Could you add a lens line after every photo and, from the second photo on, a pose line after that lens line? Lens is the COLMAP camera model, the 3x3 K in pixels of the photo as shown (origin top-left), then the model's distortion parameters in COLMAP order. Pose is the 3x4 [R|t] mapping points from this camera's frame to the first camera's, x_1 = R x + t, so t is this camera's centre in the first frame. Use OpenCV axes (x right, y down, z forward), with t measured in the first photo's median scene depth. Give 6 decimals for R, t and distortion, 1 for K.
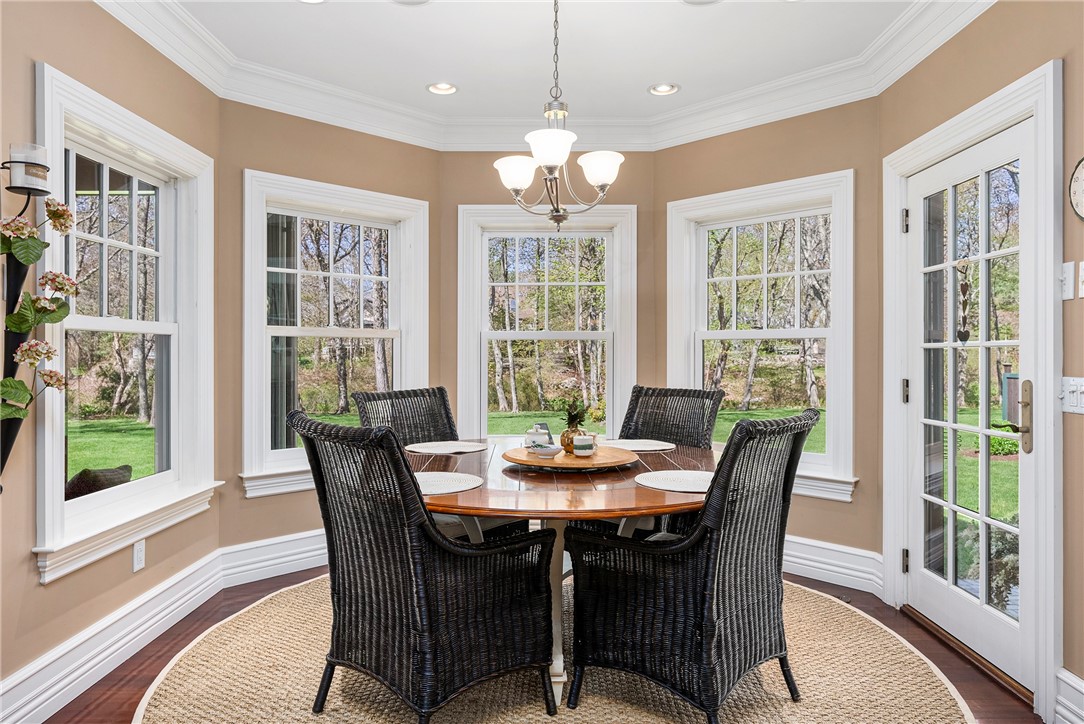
lens RADIAL K [[700.9, 0, 540.2], [0, 700.9, 346.2], [0, 0, 1]] dist [0.026011, 0.000703]
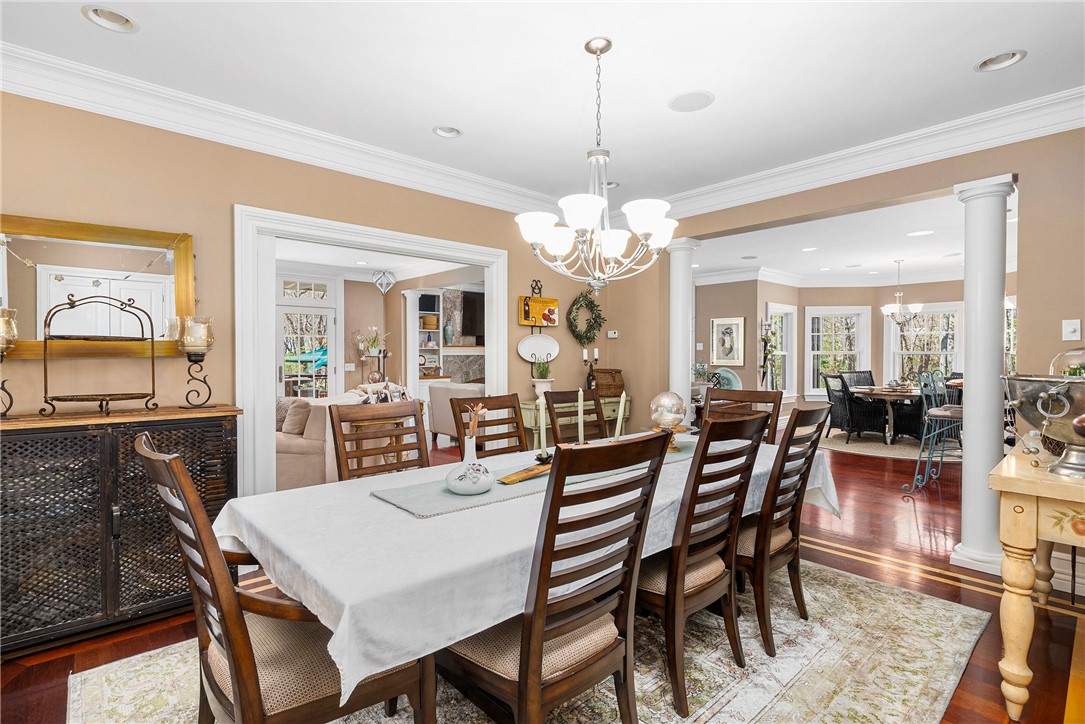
lens RADIAL K [[533.1, 0, 538.0], [0, 533.1, 359.1], [0, 0, 1]] dist [0.002043, -0.000808]
pose [[0.689663, 0.008683, -0.724079, 0.576797], [0.000774, 0.999919, 0.012728, -0.027300], [0.724130, -0.009339, 0.689600, -1.766503]]
